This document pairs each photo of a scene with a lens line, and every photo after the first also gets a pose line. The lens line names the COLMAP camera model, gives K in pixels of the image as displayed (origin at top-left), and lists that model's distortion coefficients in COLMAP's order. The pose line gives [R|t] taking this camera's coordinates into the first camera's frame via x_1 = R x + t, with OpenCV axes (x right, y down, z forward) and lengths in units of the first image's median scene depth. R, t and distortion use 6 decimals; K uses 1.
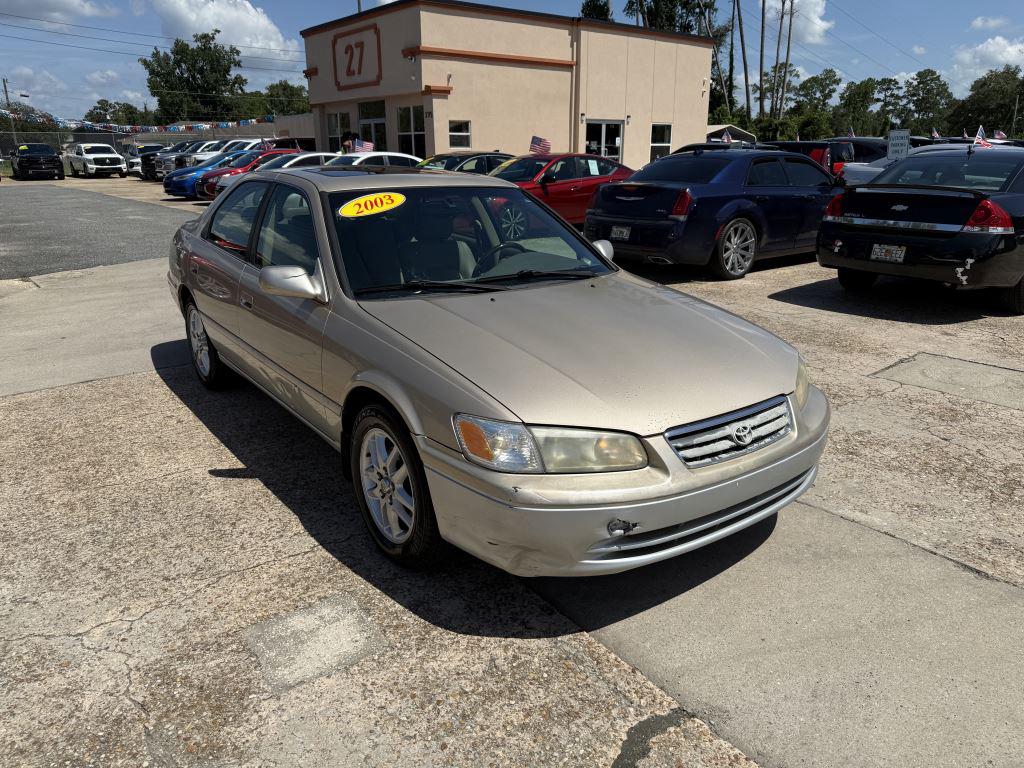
lens RADIAL K [[720.8, 0, 519.7], [0, 720.8, 392.3], [0, 0, 1]] dist [0.029007, -0.046513]
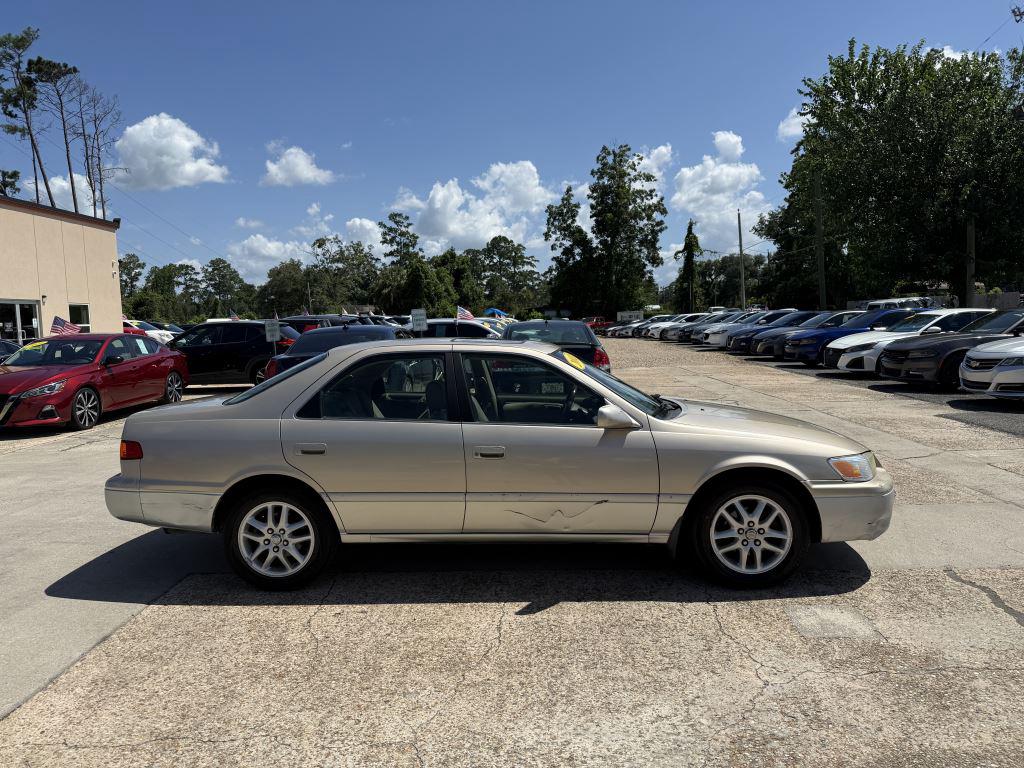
lens RADIAL K [[720.8, 0, 514.6], [0, 720.8, 380.6], [0, 0, 1]] dist [0.029007, -0.046513]
pose [[0.638459, -0.079753, 0.765512, -0.199945], [0.266701, 0.955918, -0.122847, -0.014663], [-0.721970, 0.282596, 0.631585, 0.040499]]
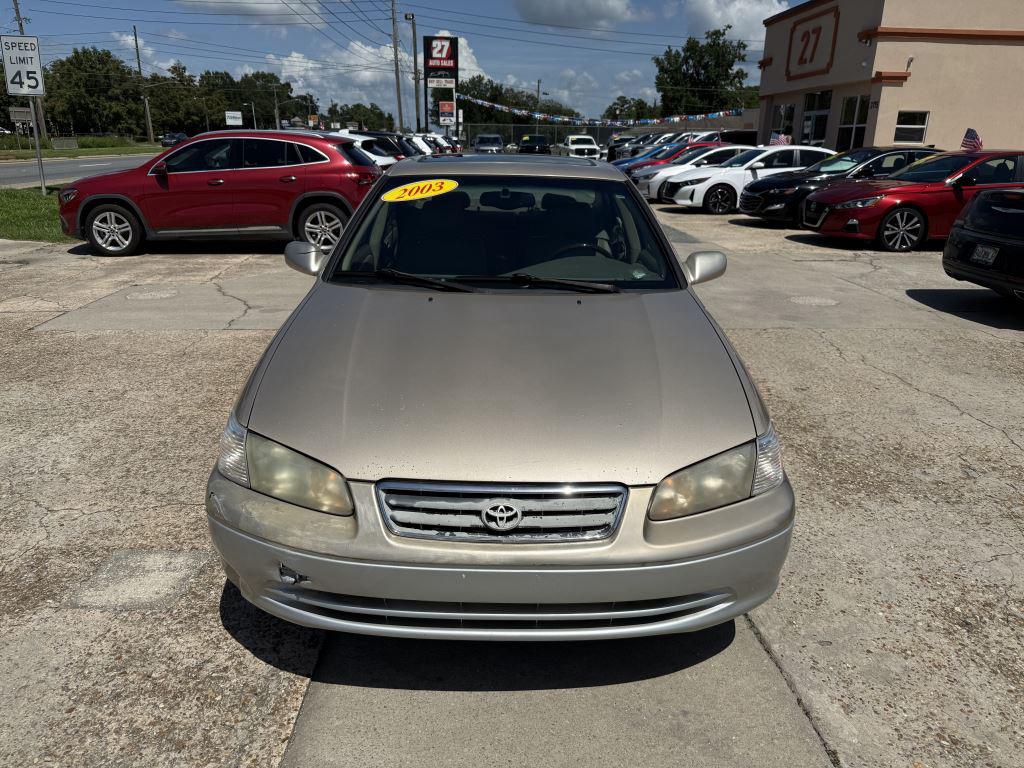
lens RADIAL K [[720.8, 0, 510.8], [0, 720.8, 391.5], [0, 0, 1]] dist [0.029007, -0.046513]
pose [[0.803130, 0.205852, -0.559112, 0.078158], [-0.202237, 0.976891, 0.069167, -0.013408], [0.560430, 0.057523, 0.826202, 0.042453]]
